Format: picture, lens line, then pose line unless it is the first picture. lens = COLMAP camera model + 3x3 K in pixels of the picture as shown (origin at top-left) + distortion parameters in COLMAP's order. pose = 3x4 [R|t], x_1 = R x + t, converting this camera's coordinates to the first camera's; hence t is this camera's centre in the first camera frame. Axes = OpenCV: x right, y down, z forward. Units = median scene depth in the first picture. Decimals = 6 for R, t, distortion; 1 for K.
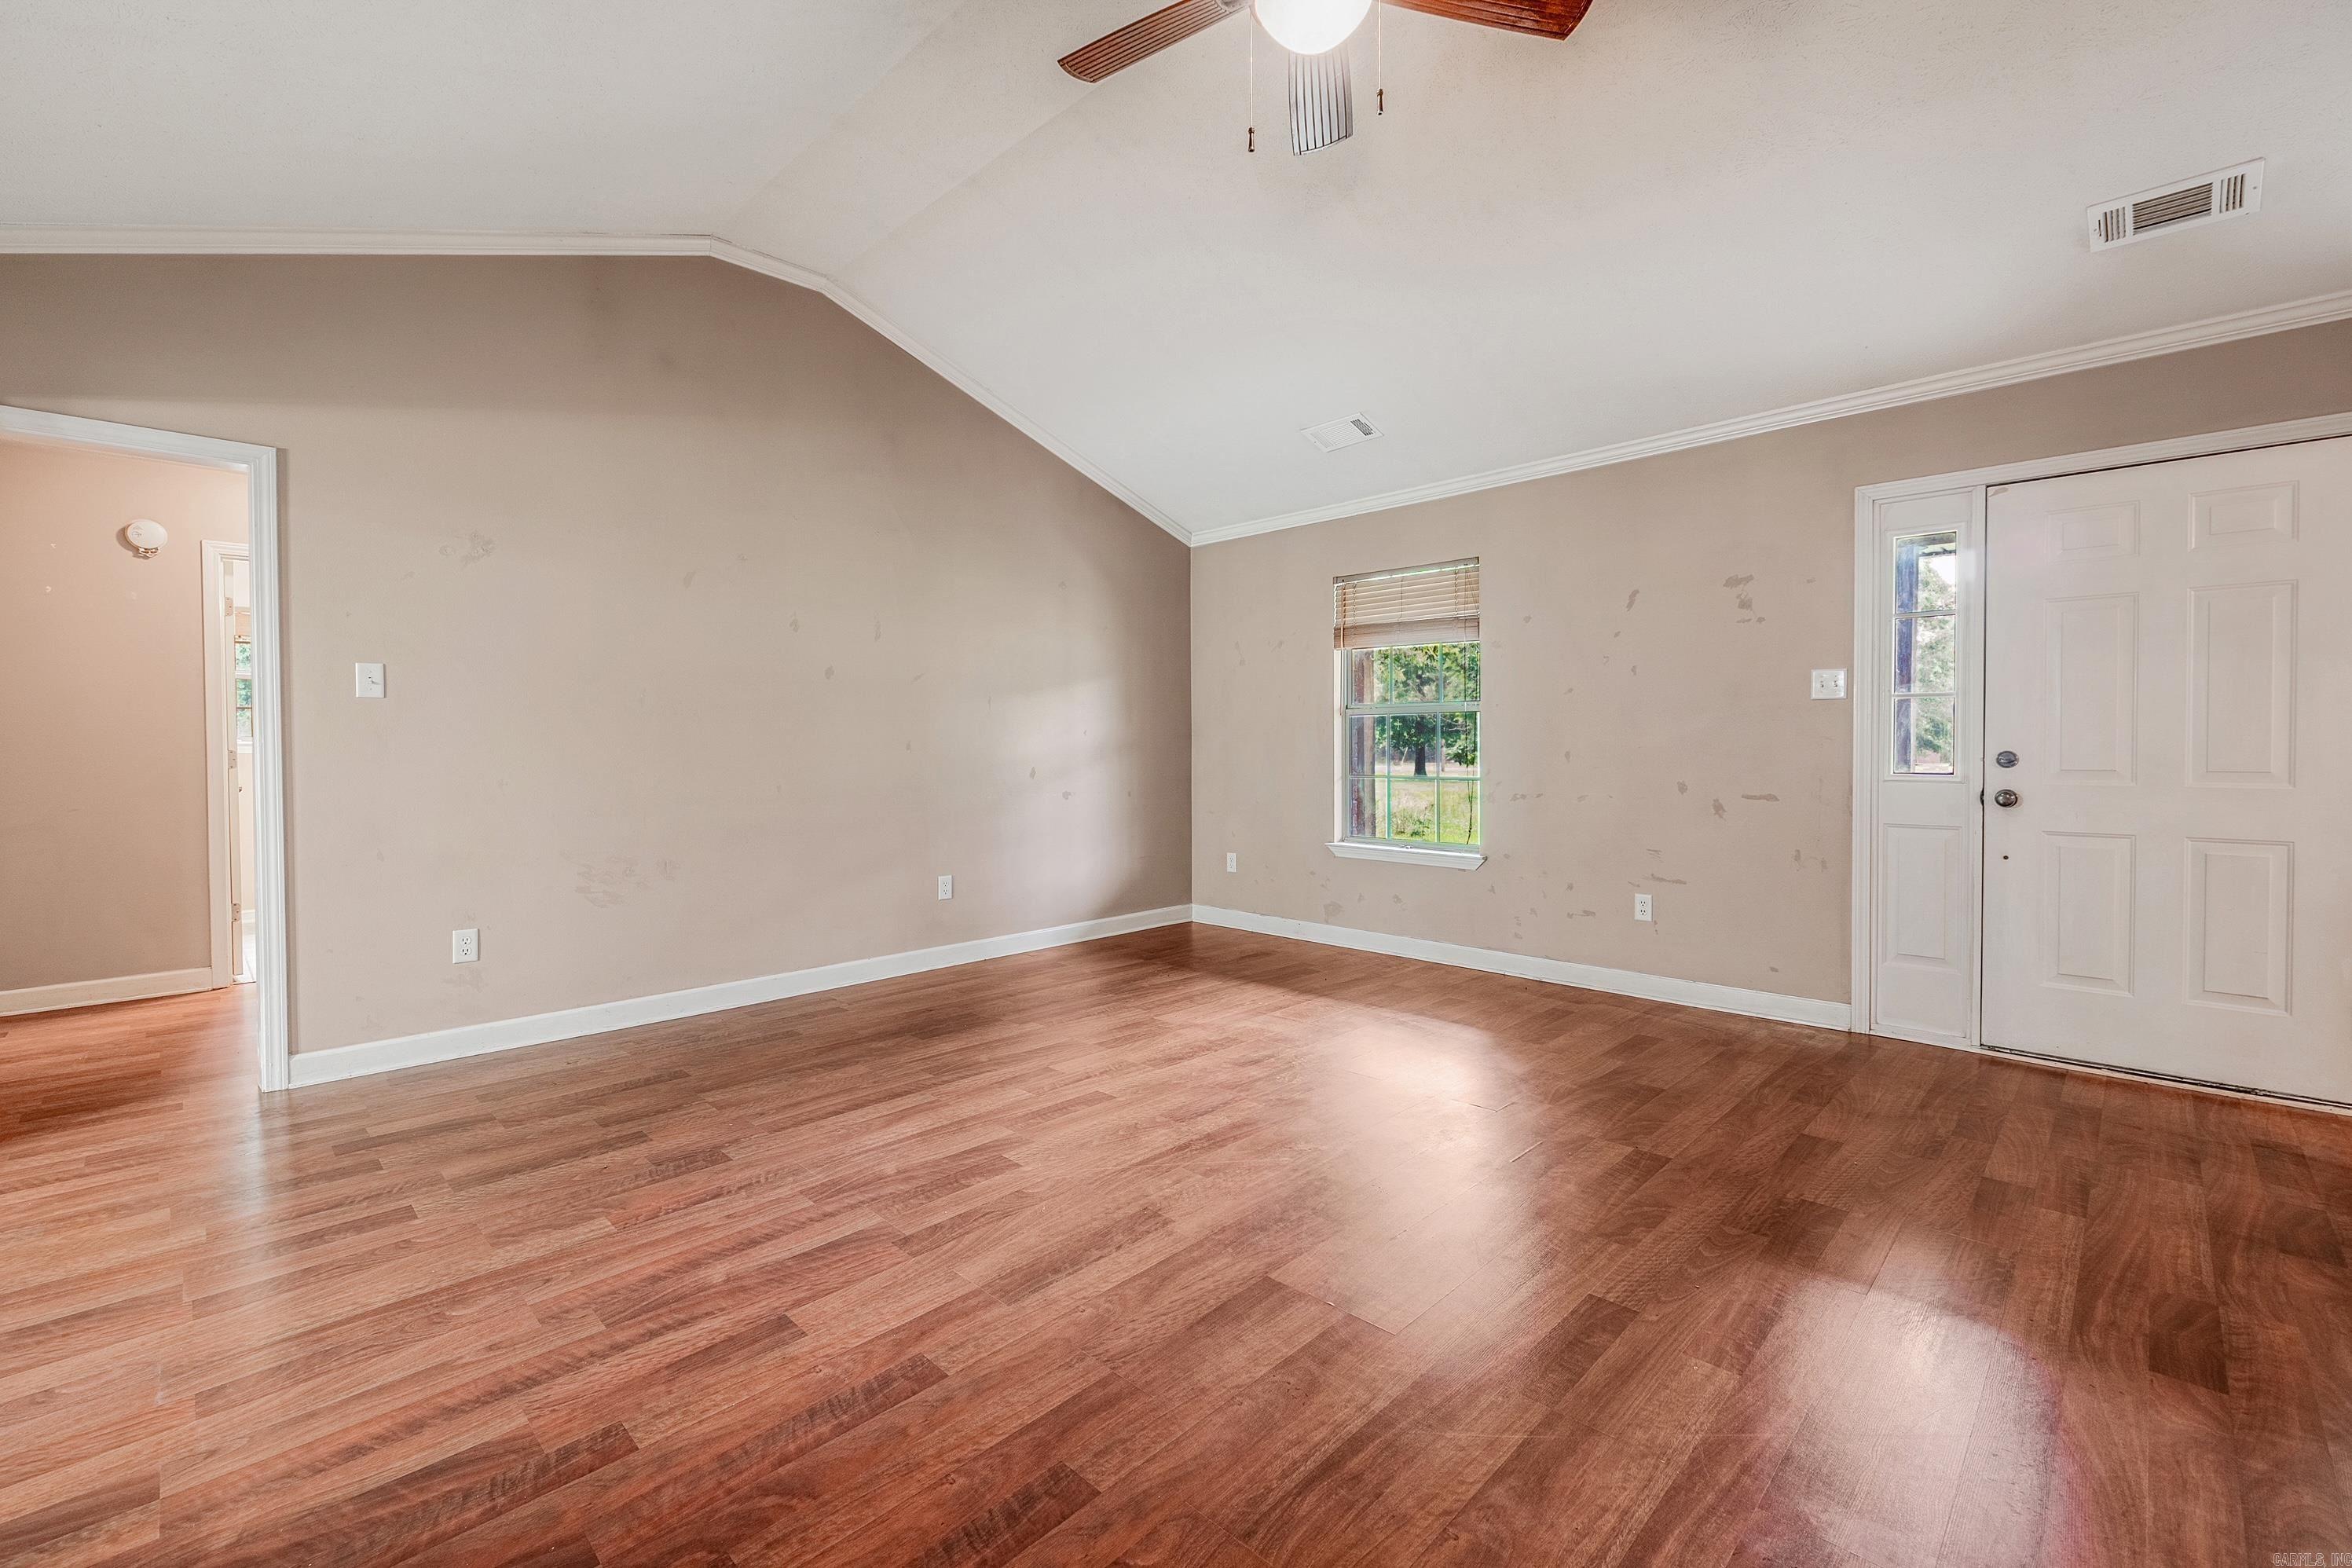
lens RADIAL K [[1001.4, 0, 1174.2], [0, 1001.4, 762.2], [0, 0, 1]] dist [-0.005154, -0.000978]
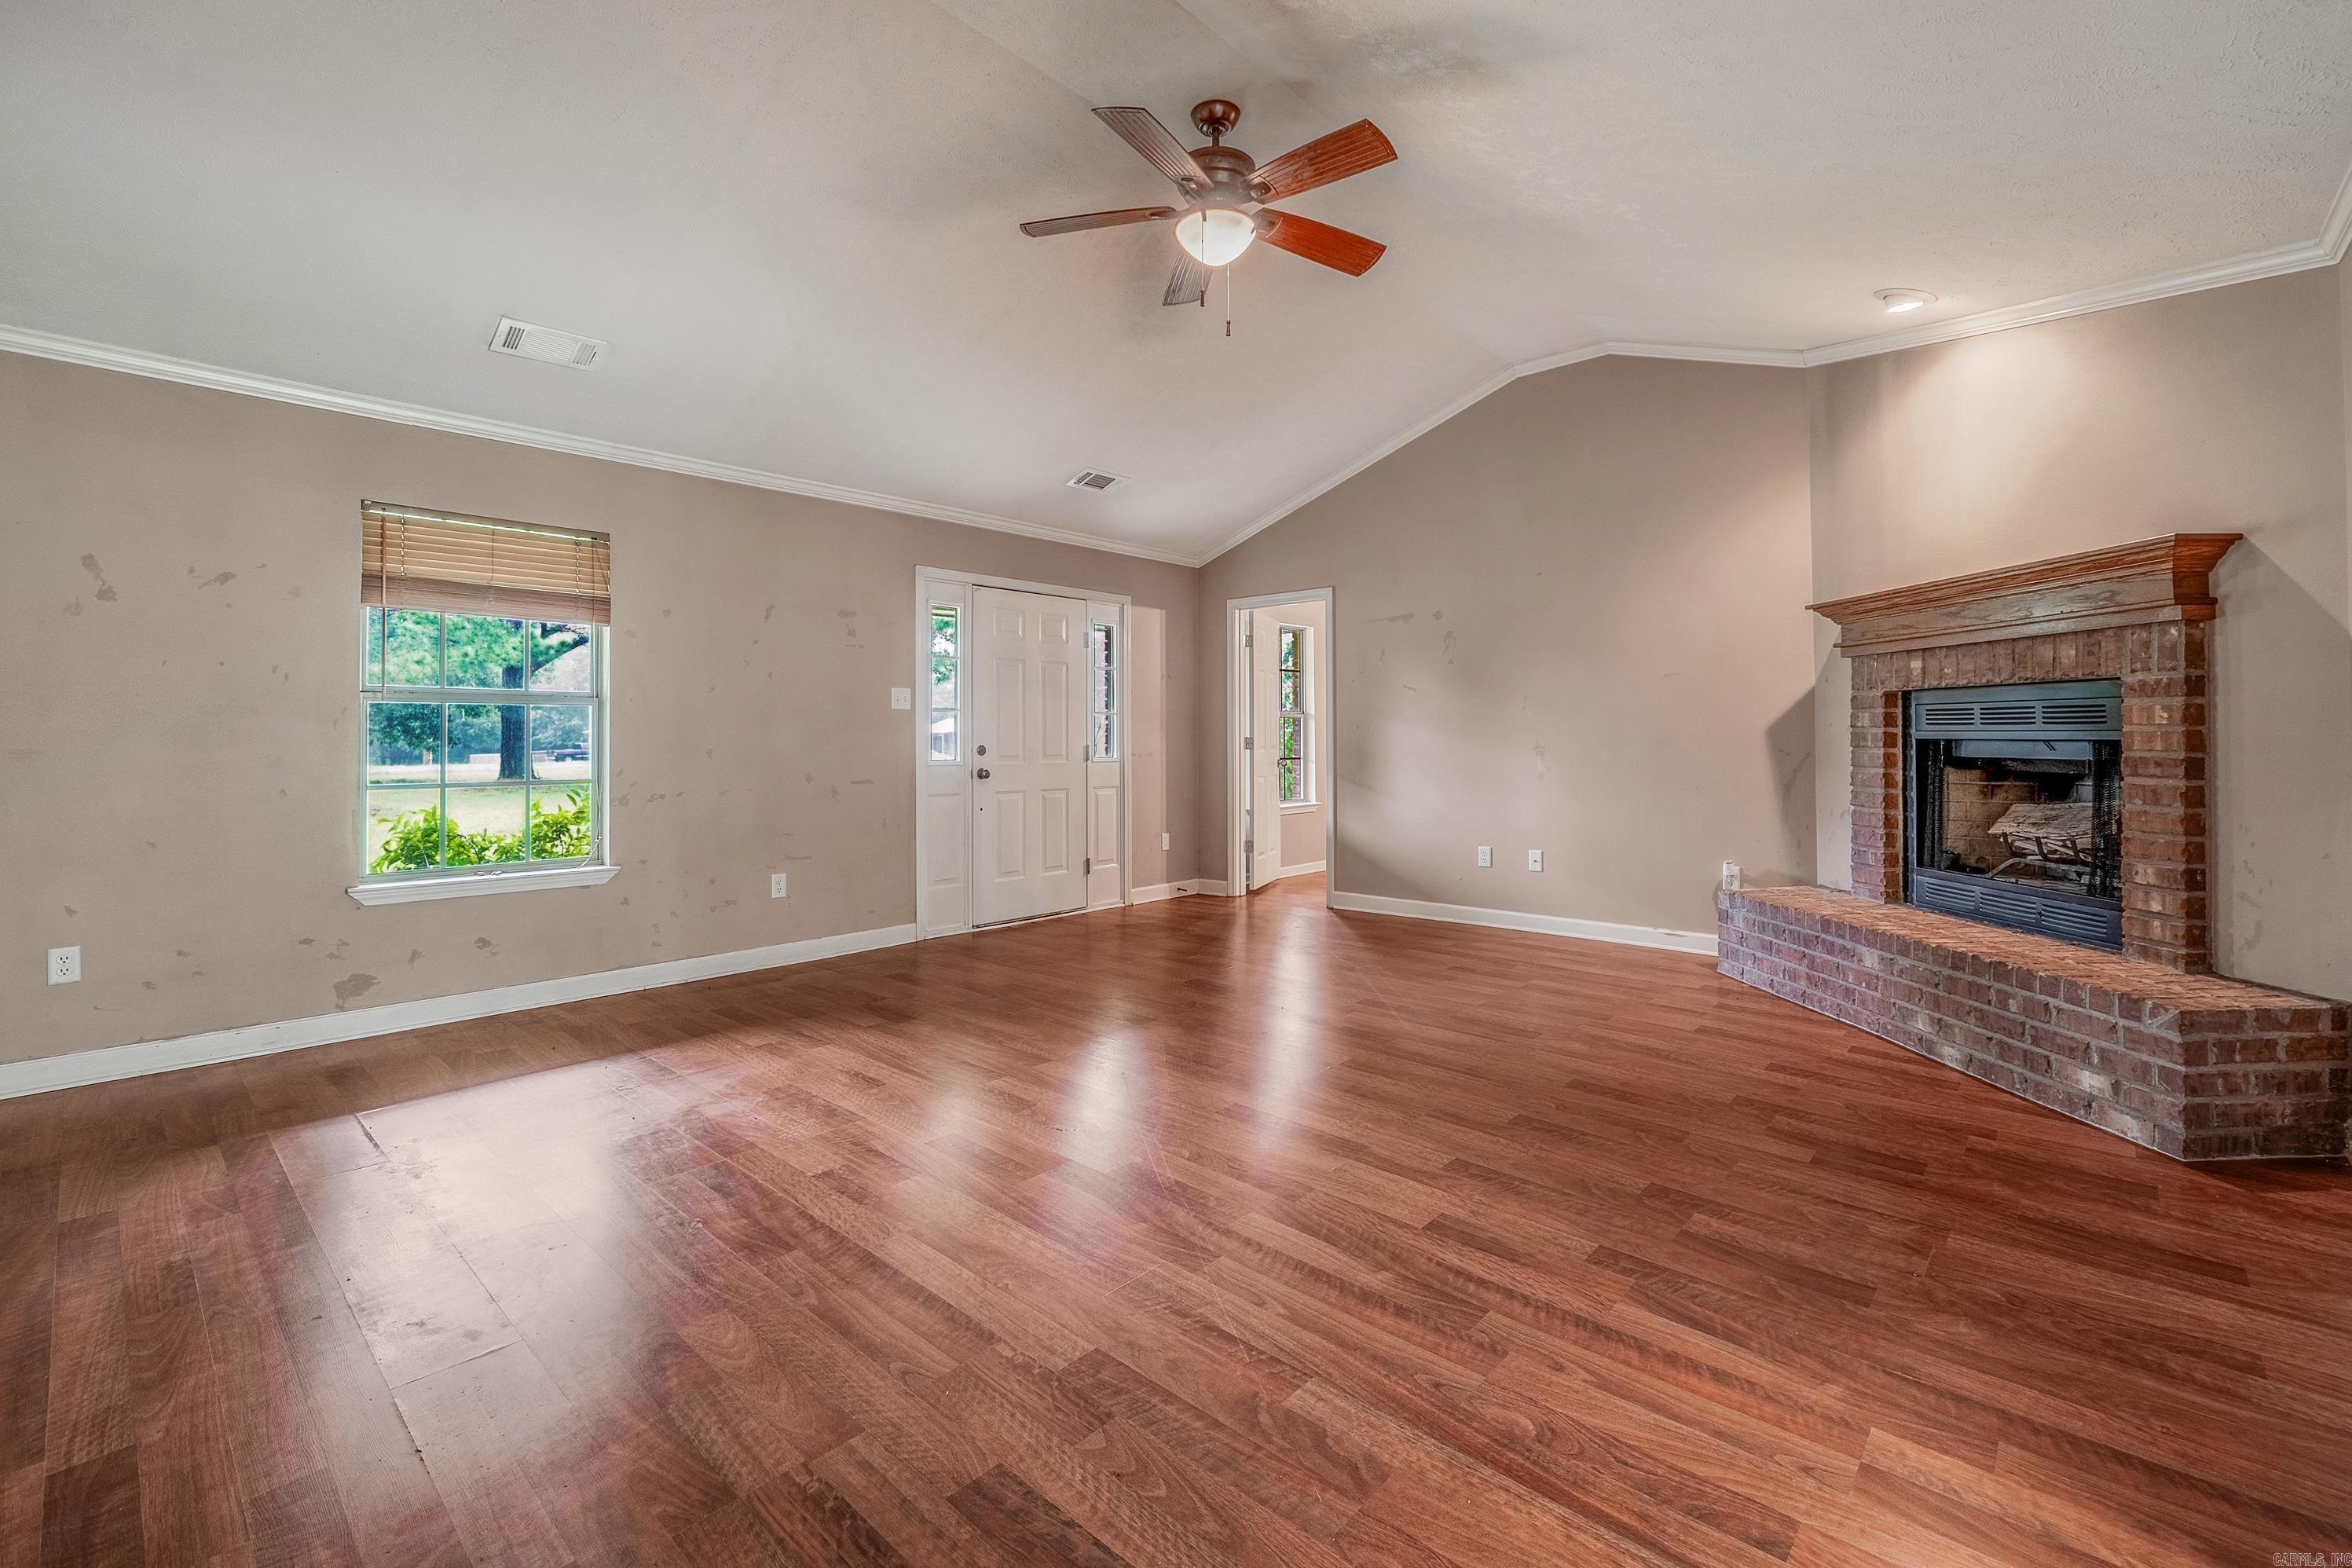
lens RADIAL K [[1001.4, 0, 1191.2], [0, 1001.4, 727.5], [0, 0, 1]] dist [-0.005154, -0.000978]
pose [[-0.049190, 0.015288, 0.998672, -1.241891], [0.021619, 0.999665, -0.014238, -0.013449], [-0.998555, 0.020890, -0.049504, 1.056155]]
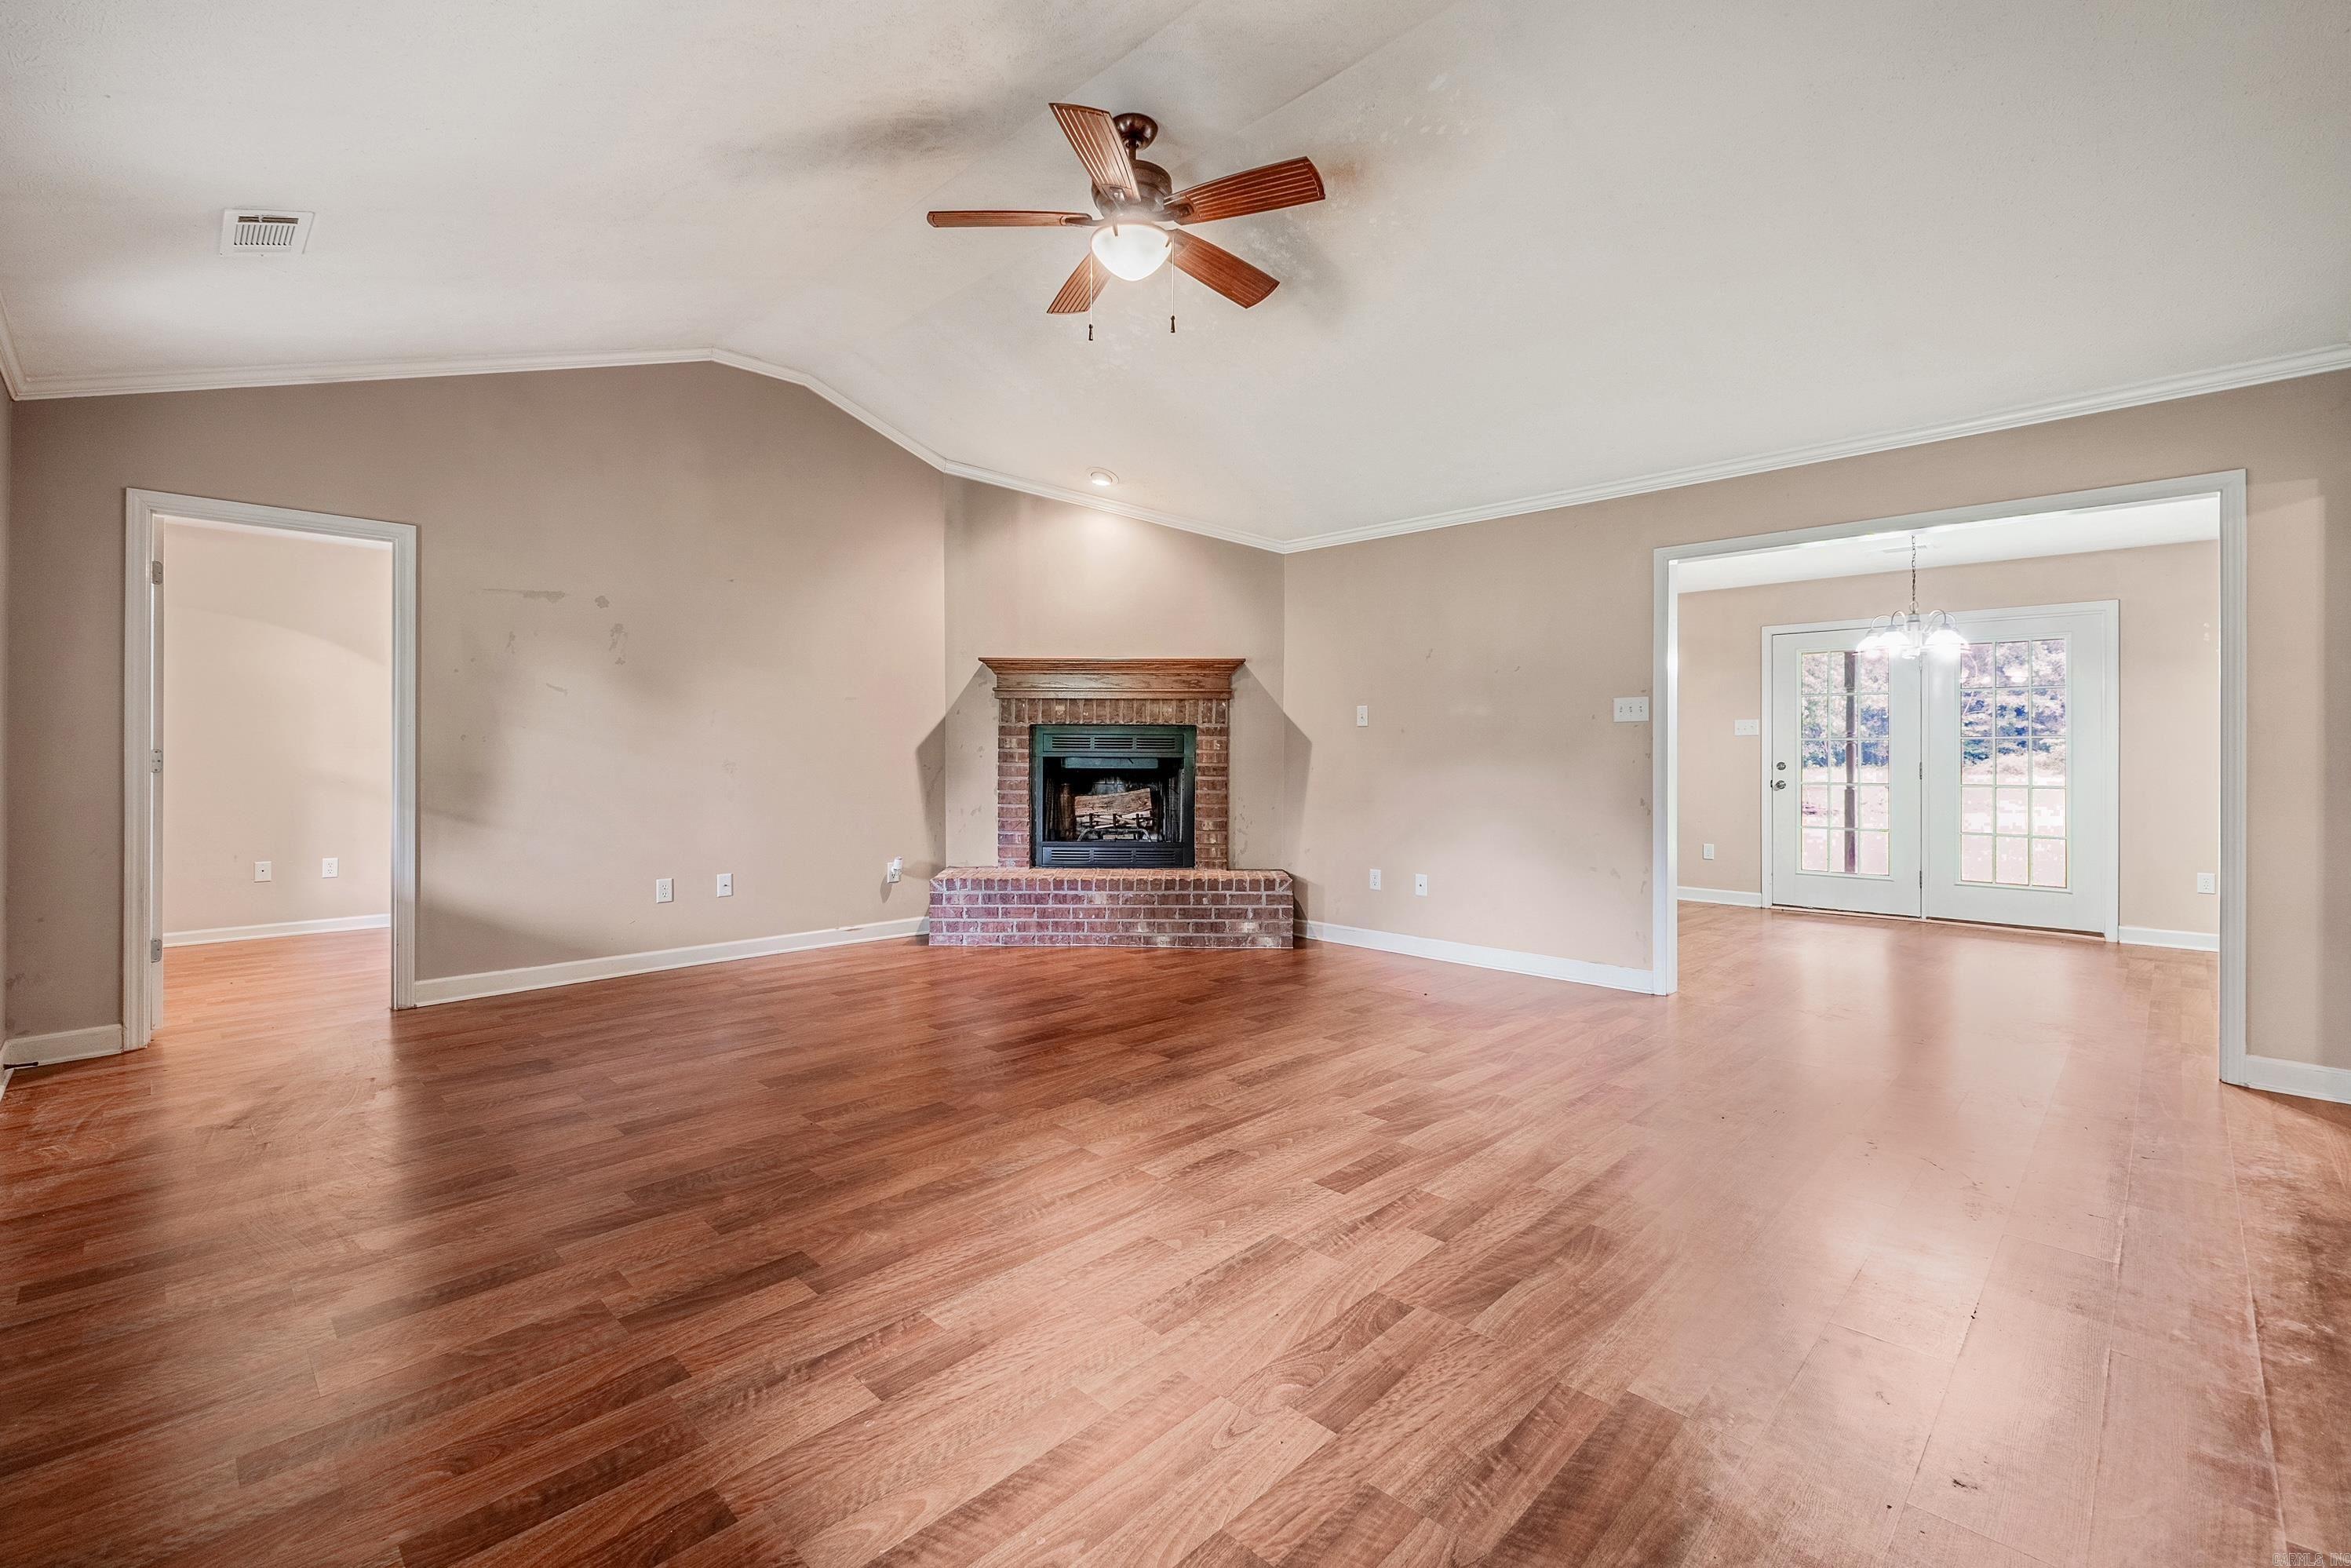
lens RADIAL K [[1001.0, 0, 1172.9], [0, 1001.0, 752.9], [0, 0, 1]] dist [-0.005154, -0.000978]
pose [[-0.999995, 0.001981, 0.002618, 0.071479], [0.002019, 0.999889, 0.014762, -0.039359], [-0.002588, 0.014767, -0.999888, 2.331426]]
